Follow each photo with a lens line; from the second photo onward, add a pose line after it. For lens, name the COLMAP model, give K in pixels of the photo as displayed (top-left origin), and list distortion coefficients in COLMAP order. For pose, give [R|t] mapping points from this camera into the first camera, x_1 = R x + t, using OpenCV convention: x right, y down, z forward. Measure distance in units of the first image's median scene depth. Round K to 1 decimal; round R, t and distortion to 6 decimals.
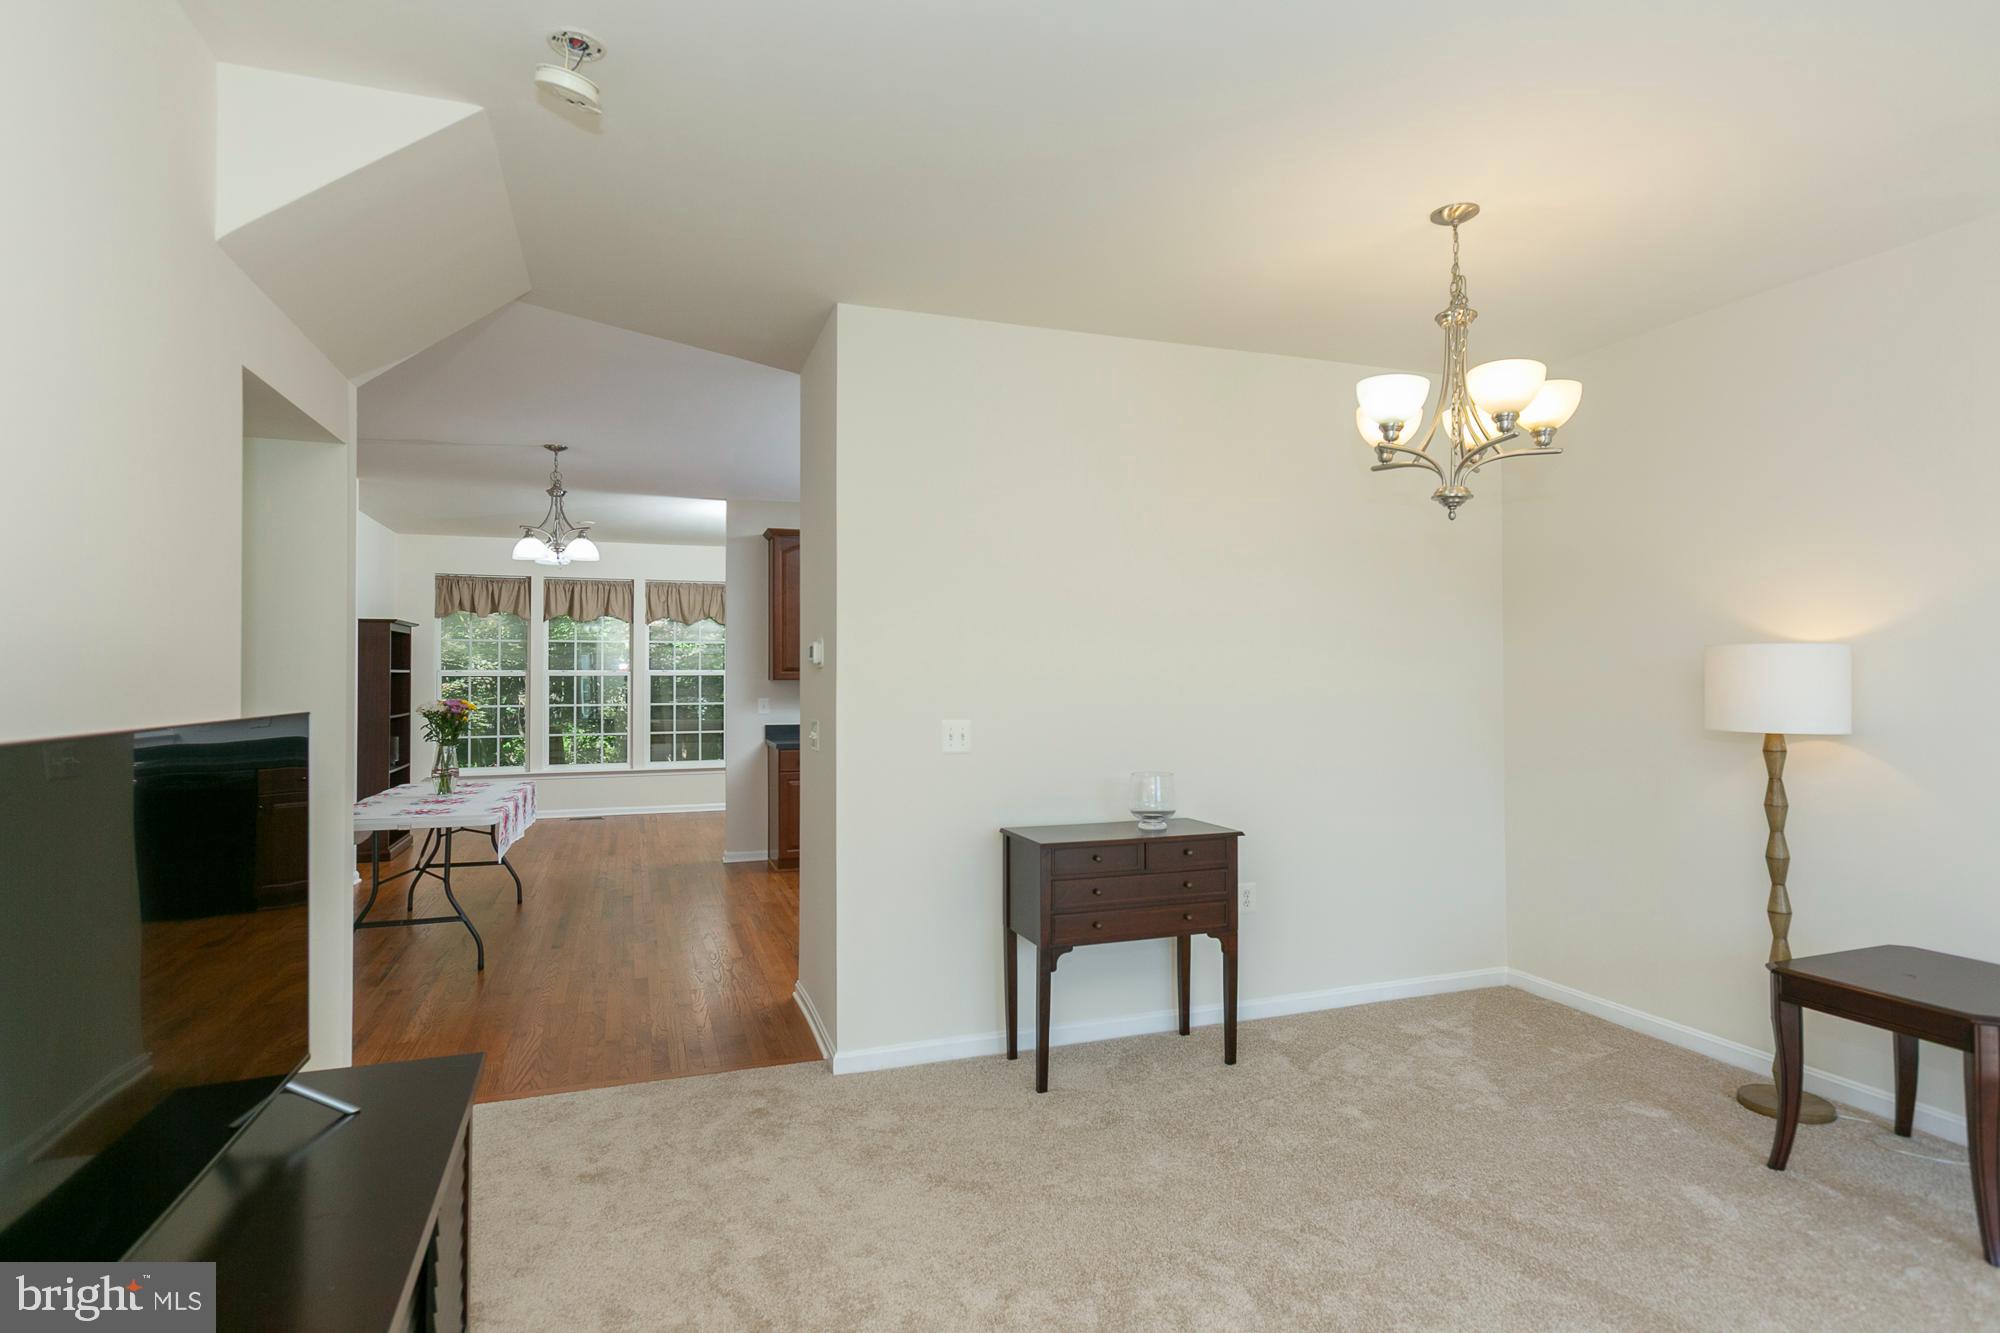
lens RADIAL K [[1035.7, 0, 1000.0], [0, 1035.7, 666.5], [0, 0, 1]] dist [-0.001650, -0.000224]
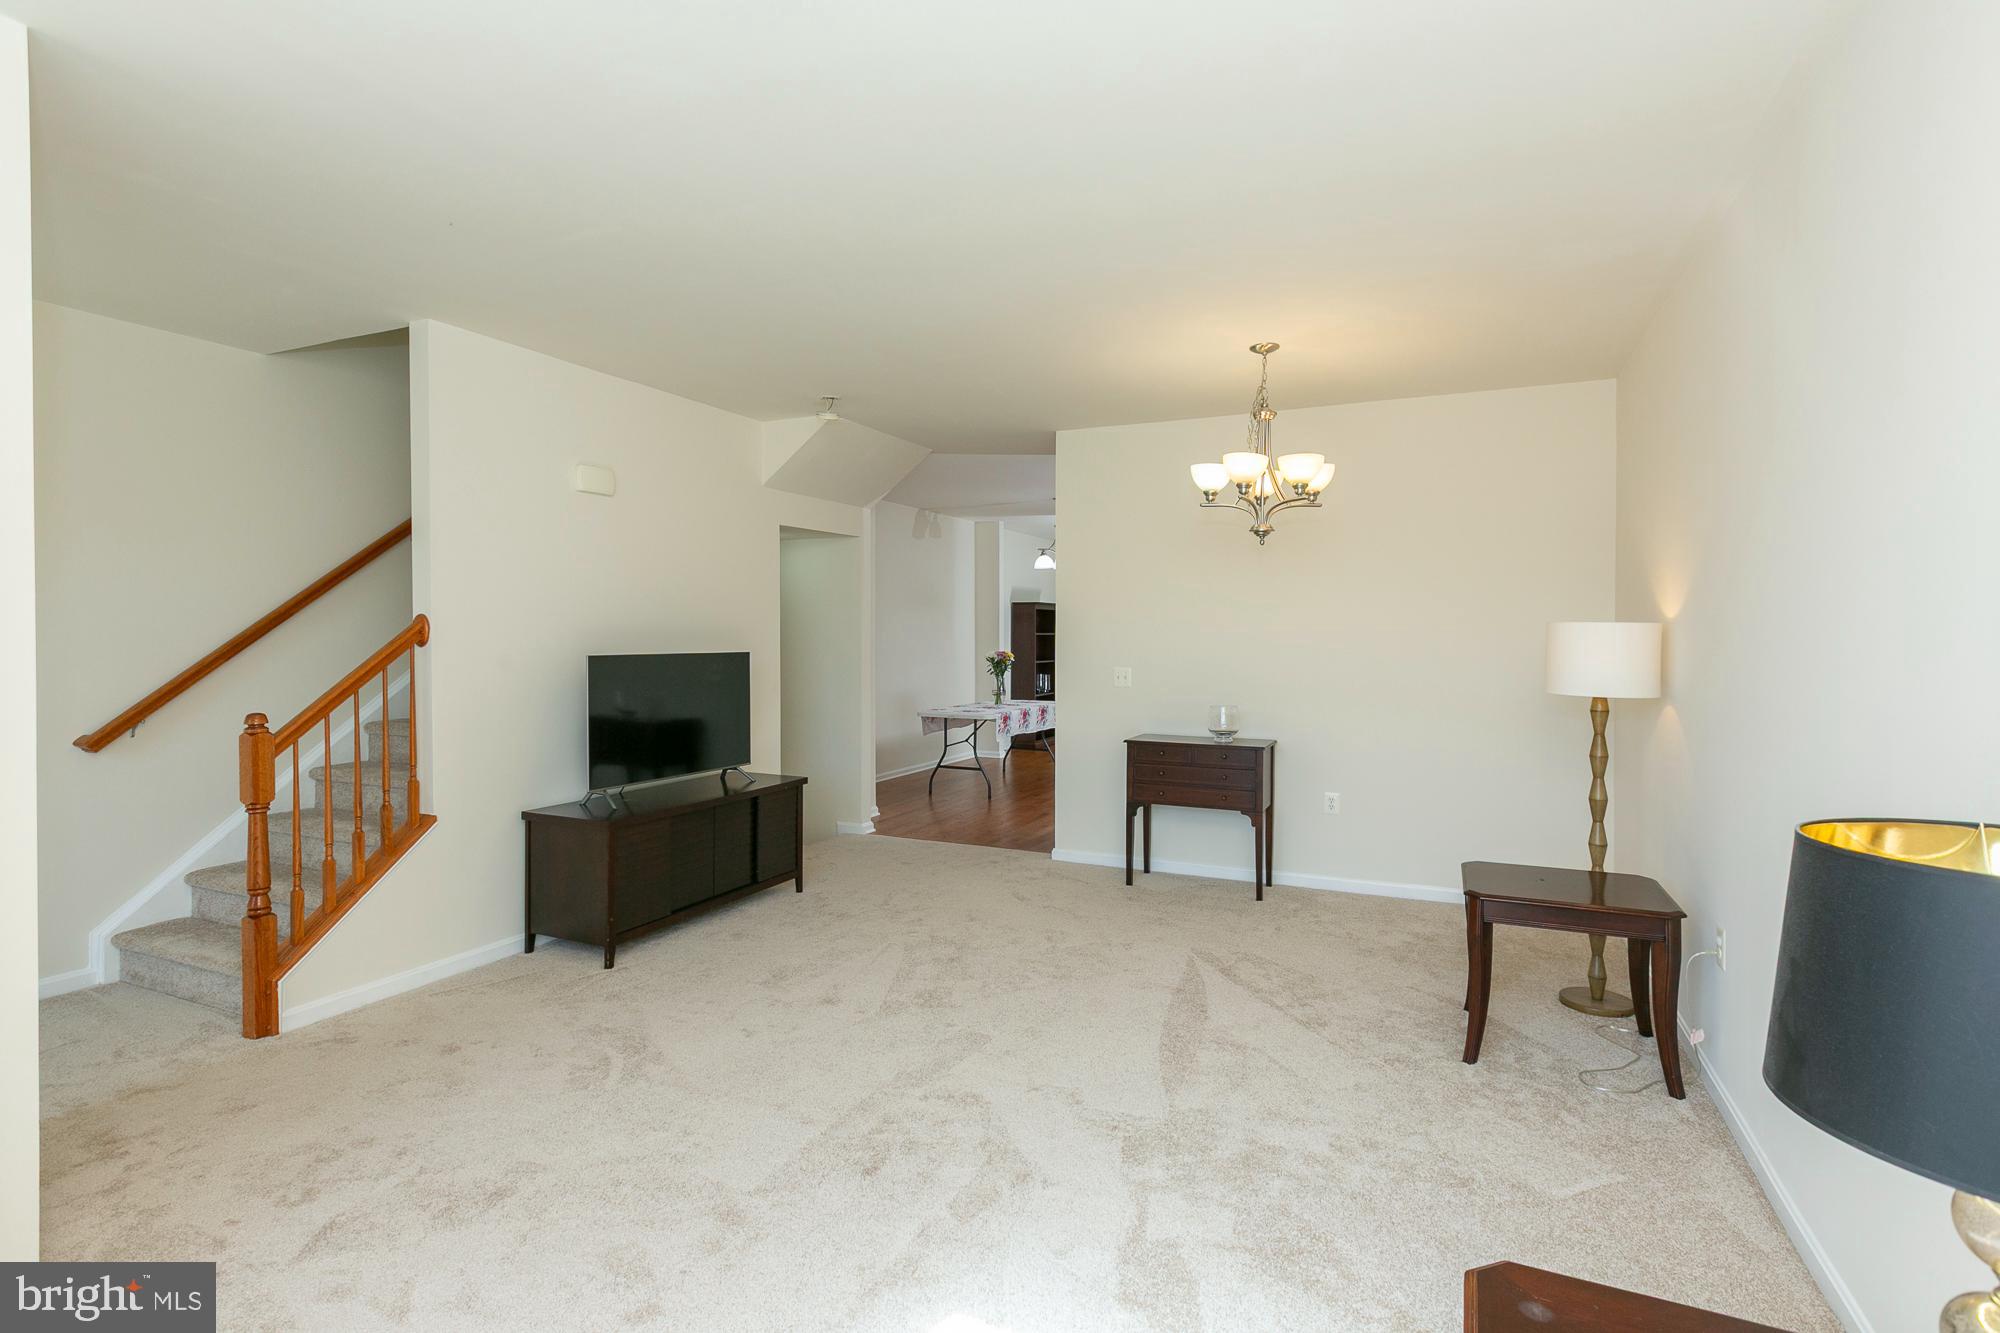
lens RADIAL K [[976.8, 0, 999.2], [0, 976.8, 643.3], [0, 0, 1]] dist [0.000978, 0.000070]
pose [[0.722645, 0.015528, -0.691044, 0.988474], [-0.006649, 0.999858, 0.015514, -0.010267], [0.691187, -0.006617, 0.722646, -0.294460]]
